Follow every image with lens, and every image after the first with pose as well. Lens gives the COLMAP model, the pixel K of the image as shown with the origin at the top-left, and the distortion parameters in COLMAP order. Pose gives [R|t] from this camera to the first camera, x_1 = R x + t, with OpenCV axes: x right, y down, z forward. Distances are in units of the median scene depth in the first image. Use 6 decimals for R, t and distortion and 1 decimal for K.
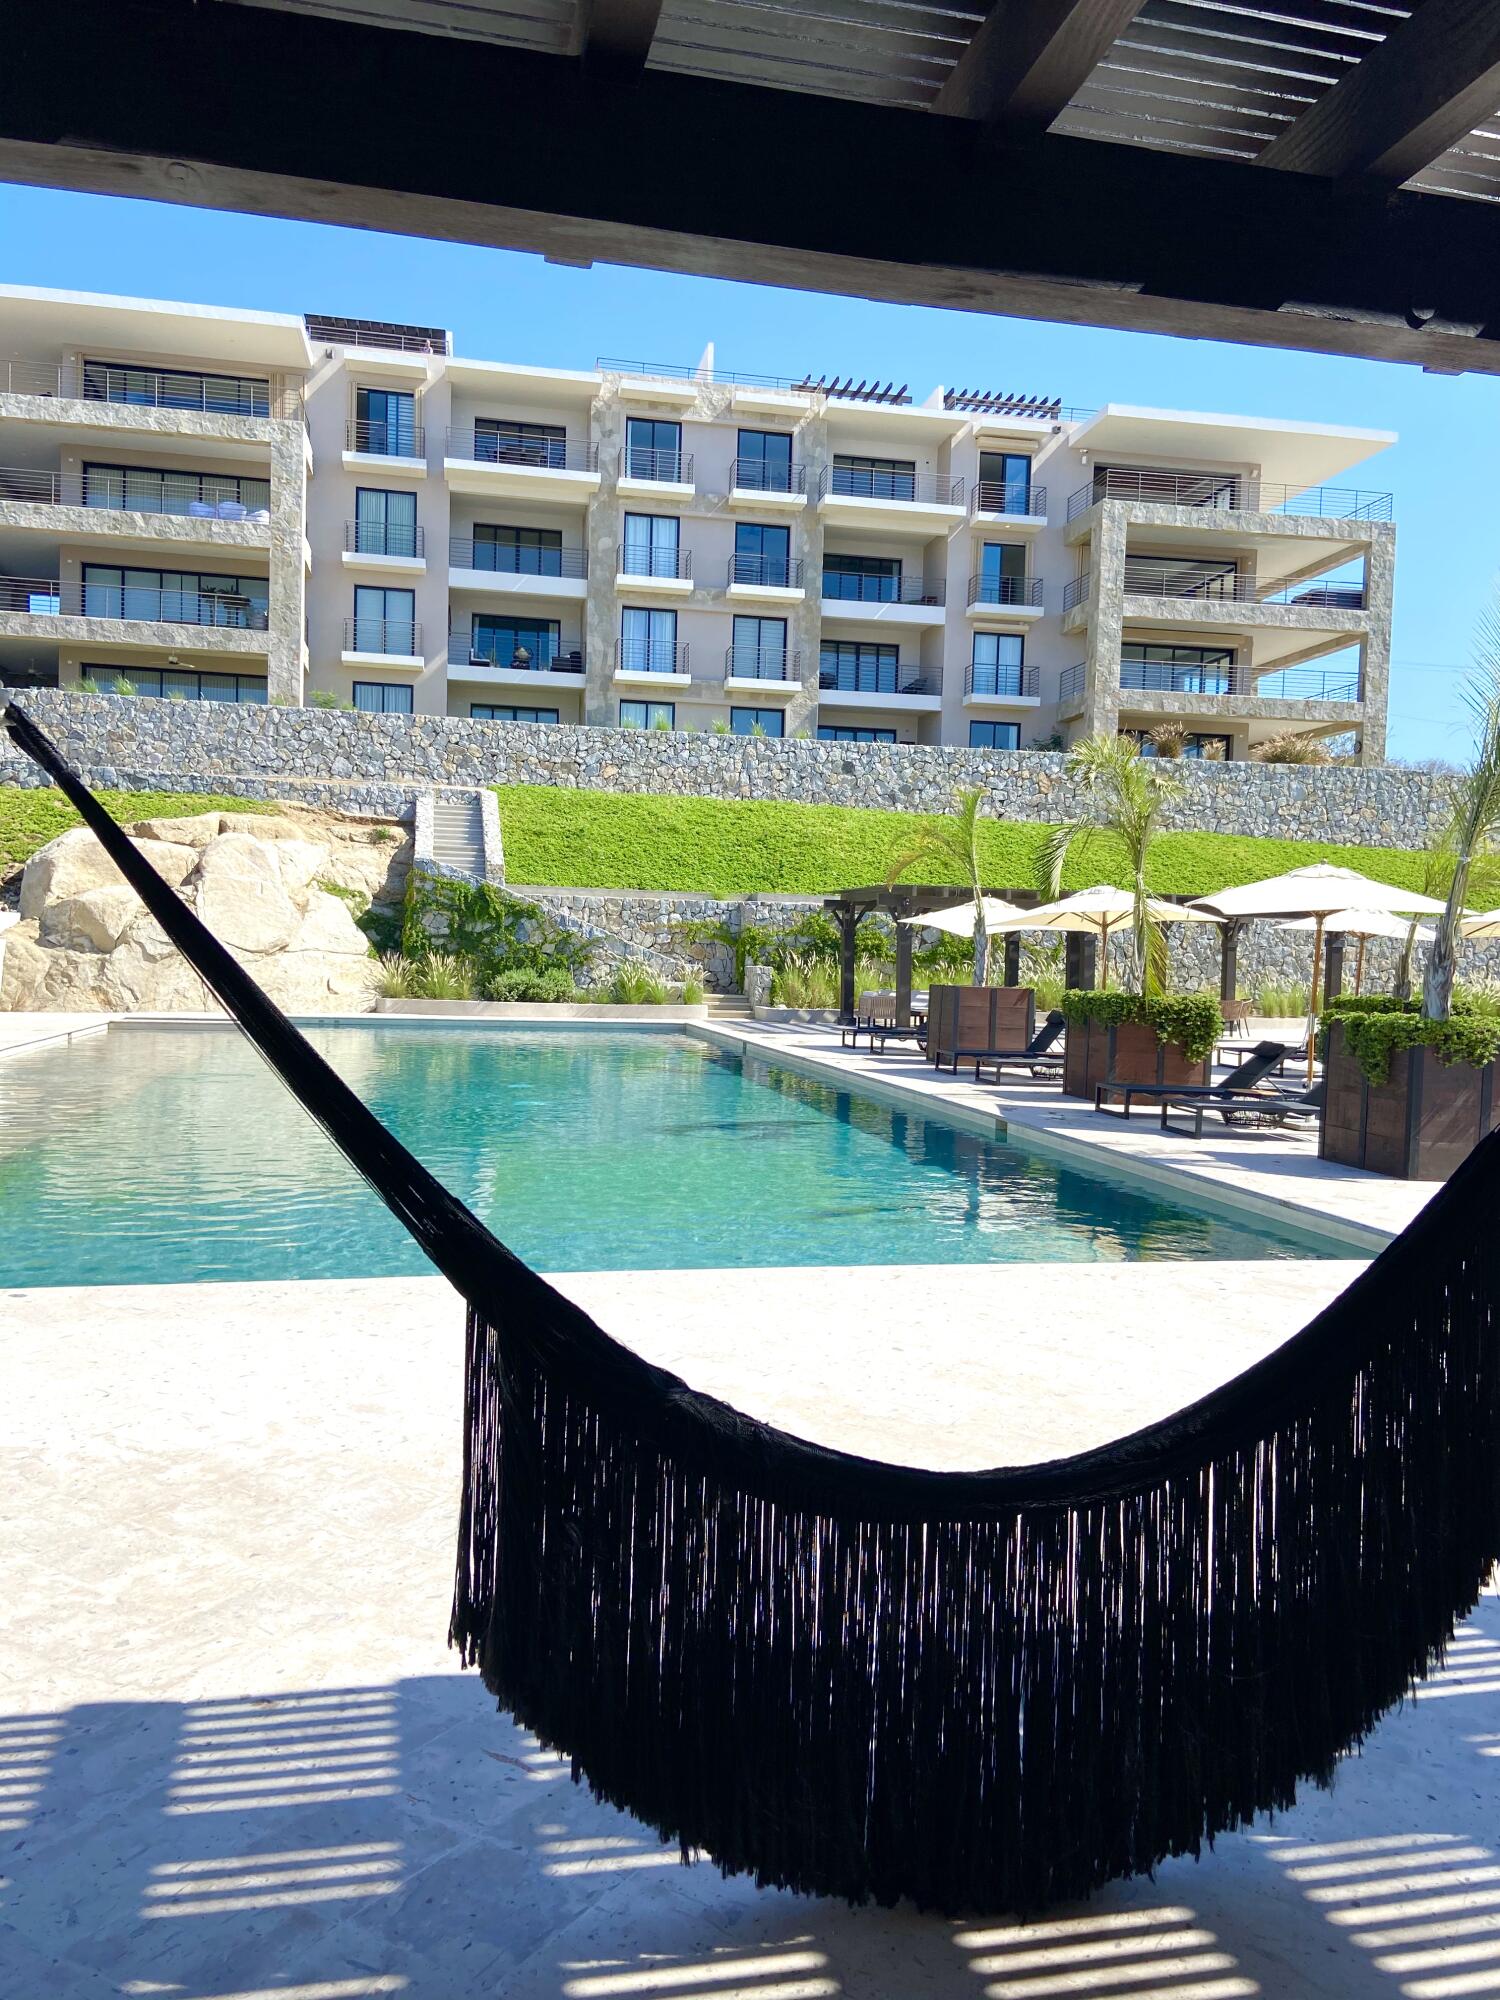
lens RADIAL K [[1510.3, 0, 753.6], [0, 1510.3, 995.6], [0, 0, 1]] dist [0.110907, -0.022543]
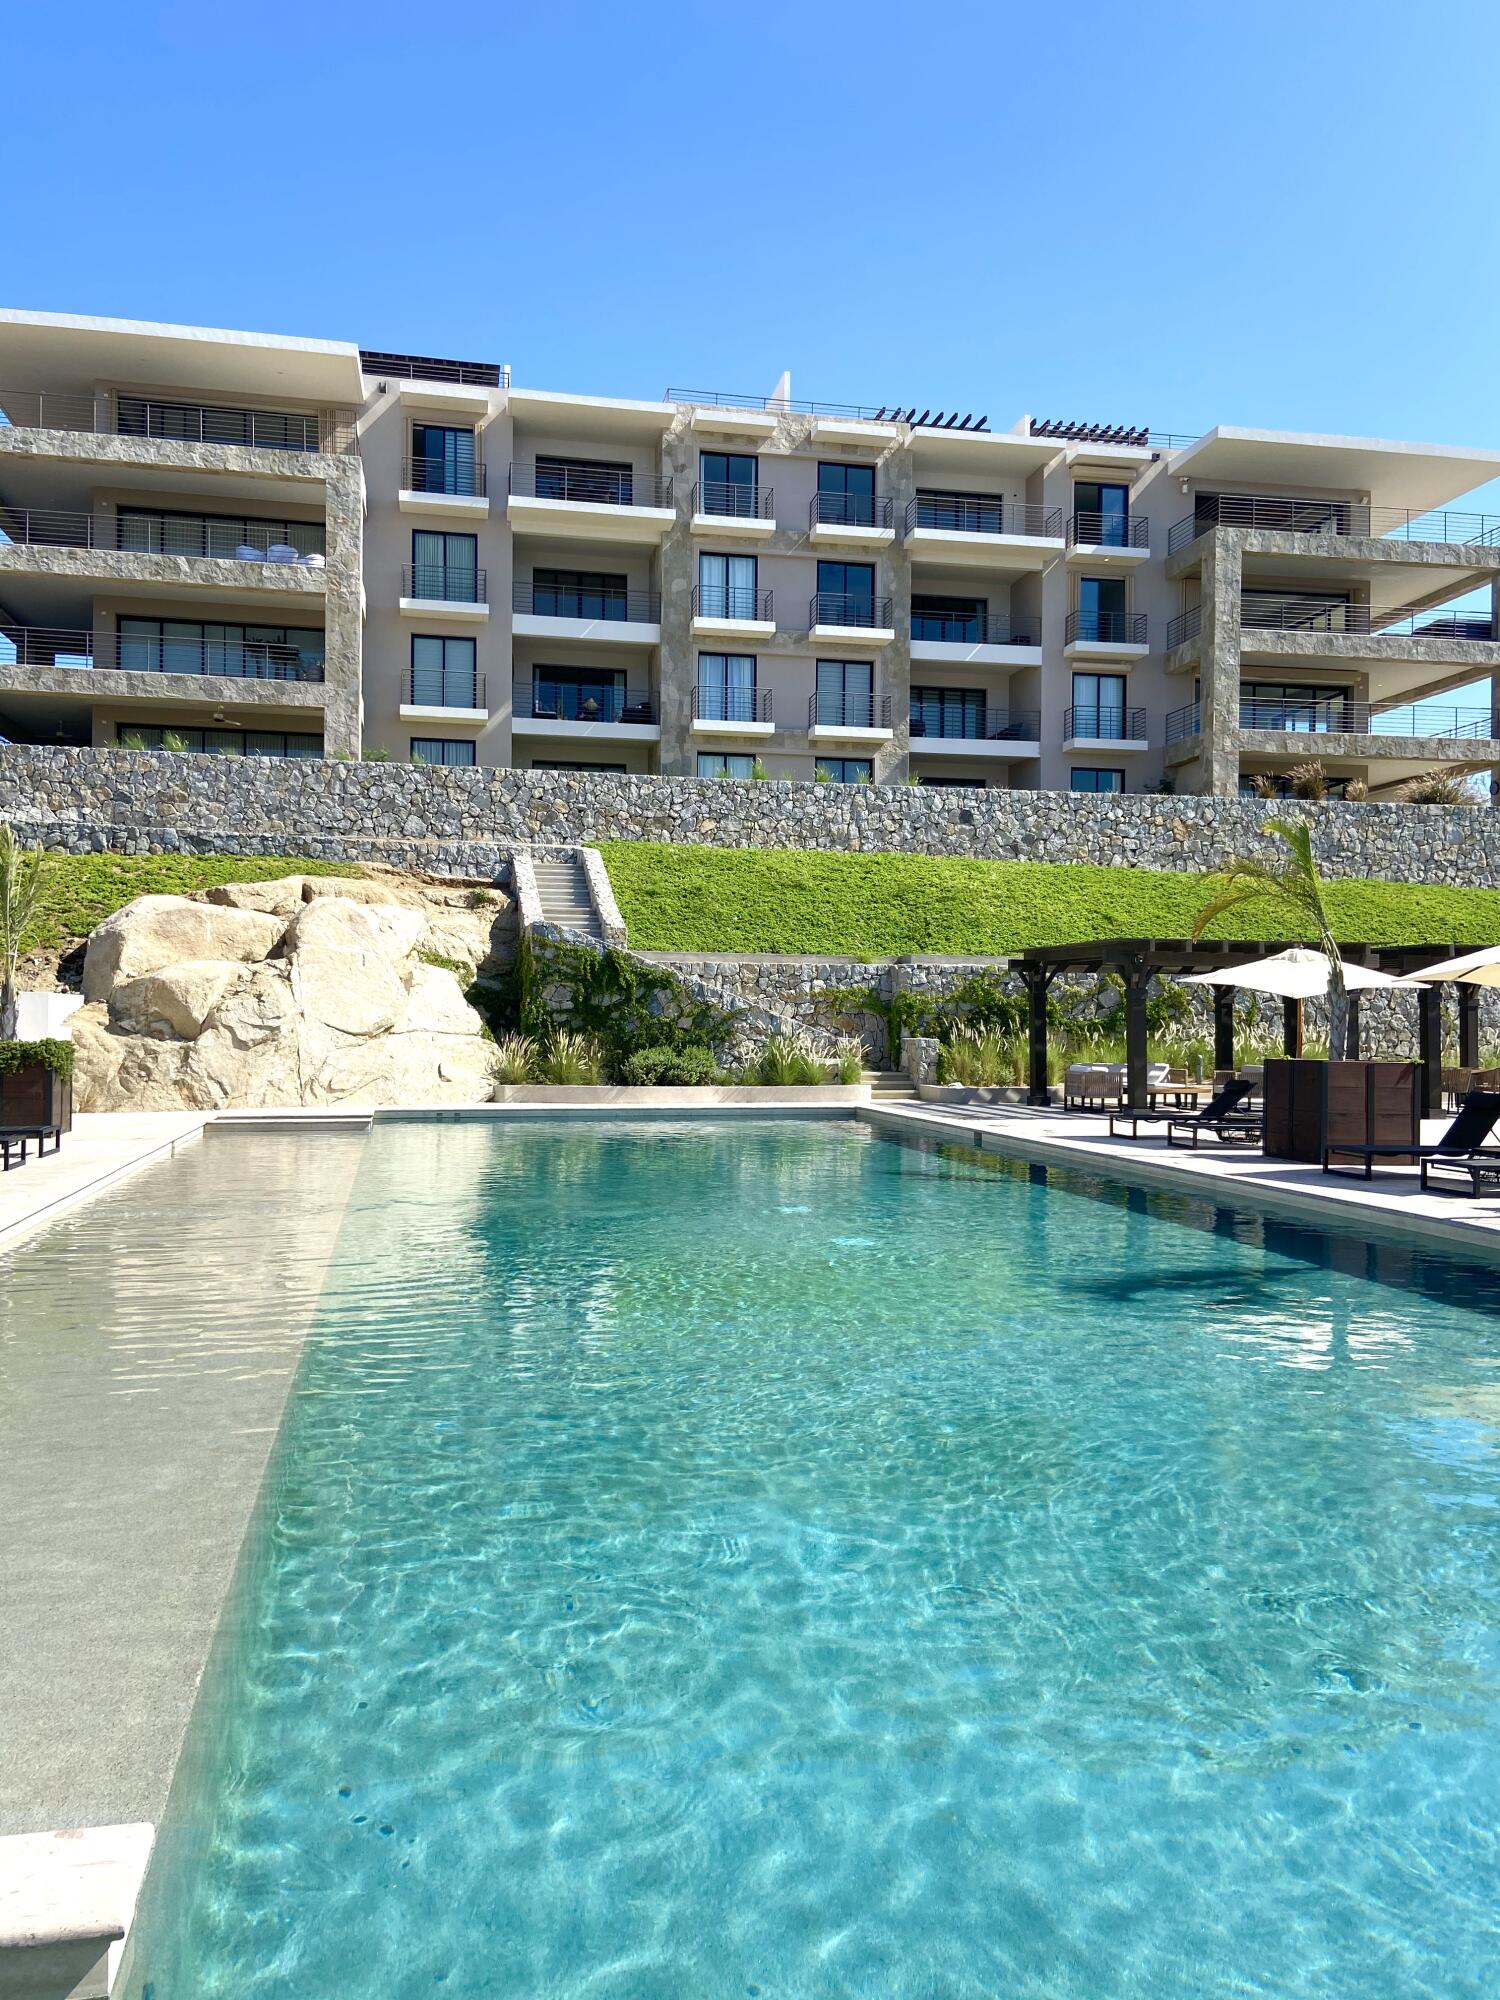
lens RADIAL K [[1510.3, 0, 753.2], [0, 1510.3, 1001.5], [0, 0, 1]] dist [0.110907, -0.022543]
pose [[0.999731, -0.020644, 0.010542, -0.074683], [0.021076, 0.998866, -0.042700, -0.004003], [-0.009649, 0.042910, 0.999032, 0.097761]]
